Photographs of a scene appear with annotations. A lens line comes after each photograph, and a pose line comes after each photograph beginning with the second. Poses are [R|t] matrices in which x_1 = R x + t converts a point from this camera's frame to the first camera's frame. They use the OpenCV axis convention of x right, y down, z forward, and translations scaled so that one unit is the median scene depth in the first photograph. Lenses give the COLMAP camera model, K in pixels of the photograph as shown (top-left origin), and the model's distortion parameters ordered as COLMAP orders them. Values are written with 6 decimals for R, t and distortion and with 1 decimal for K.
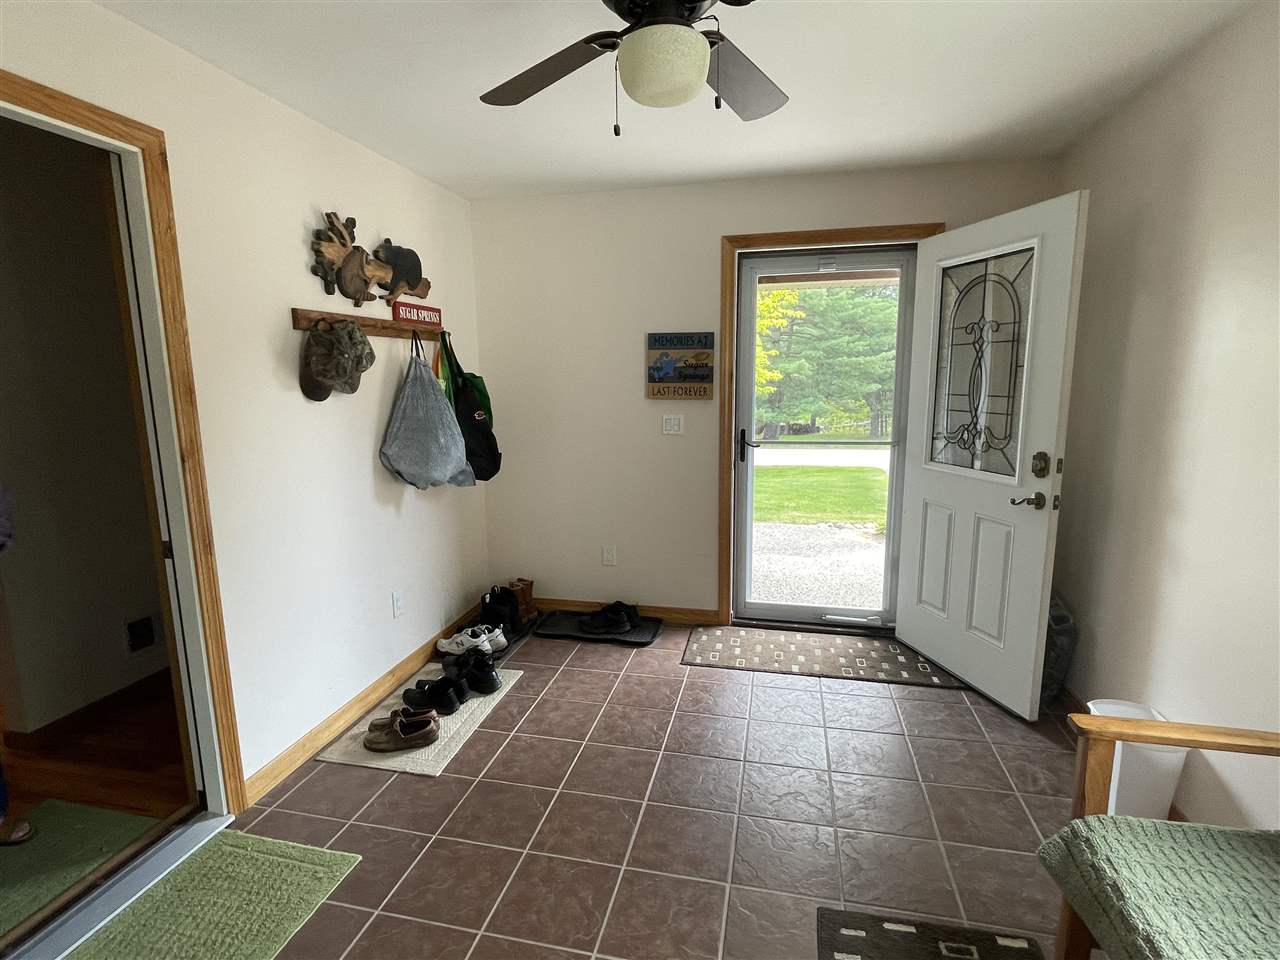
lens RADIAL K [[656.8, 0, 631.2], [0, 656.8, 486.8], [0, 0, 1]] dist [-0.020100, 0.011185]
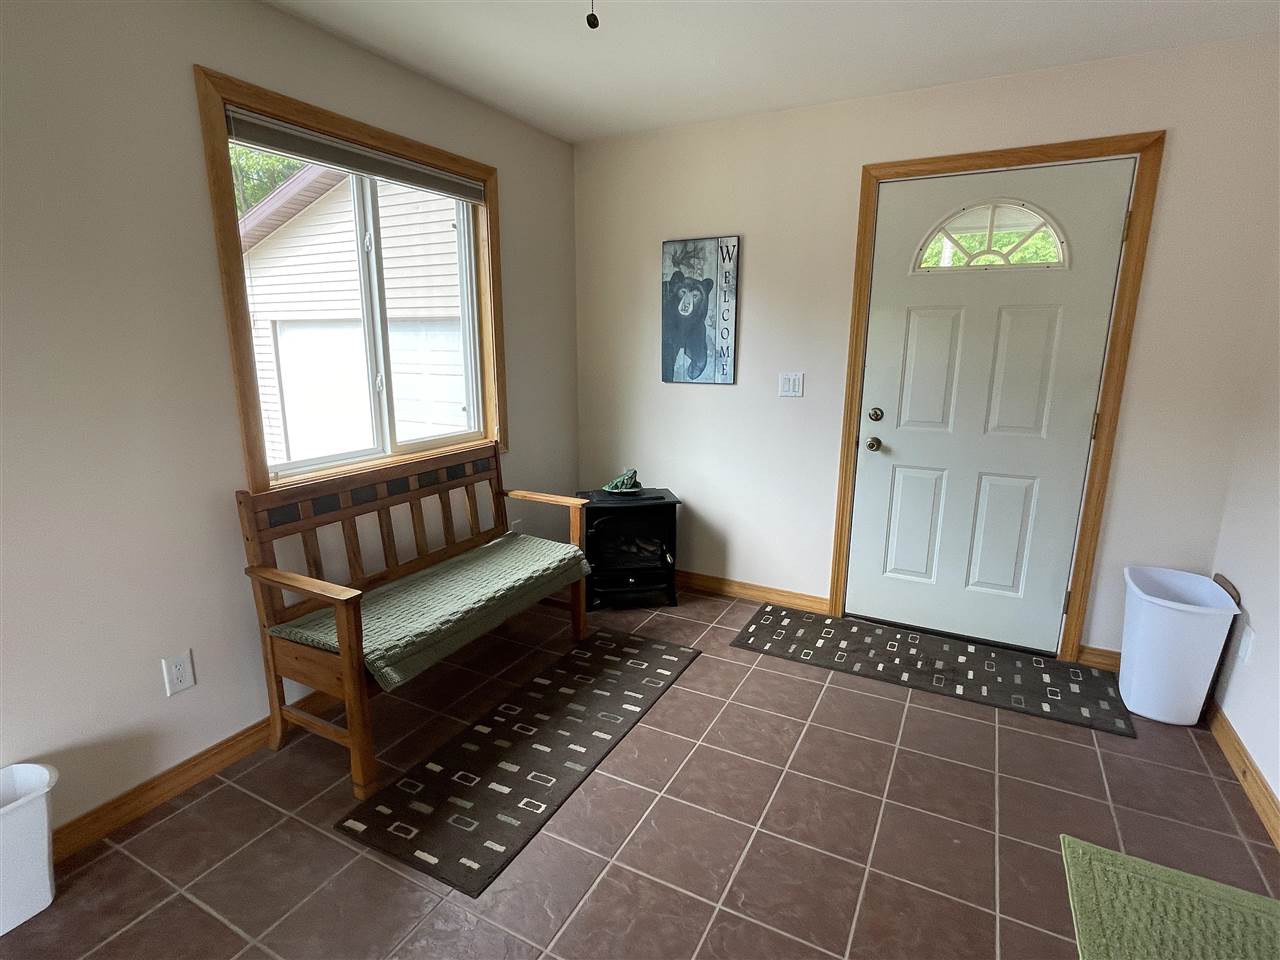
lens RADIAL K [[656.8, 0, 631.2], [0, 656.8, 486.8], [0, 0, 1]] dist [-0.020100, 0.011185]
pose [[-0.965962, -0.047140, 0.254354, -0.149860], [0.054235, 0.924498, 0.377309, -0.260390], [-0.252936, 0.378261, -0.890473, 1.663357]]
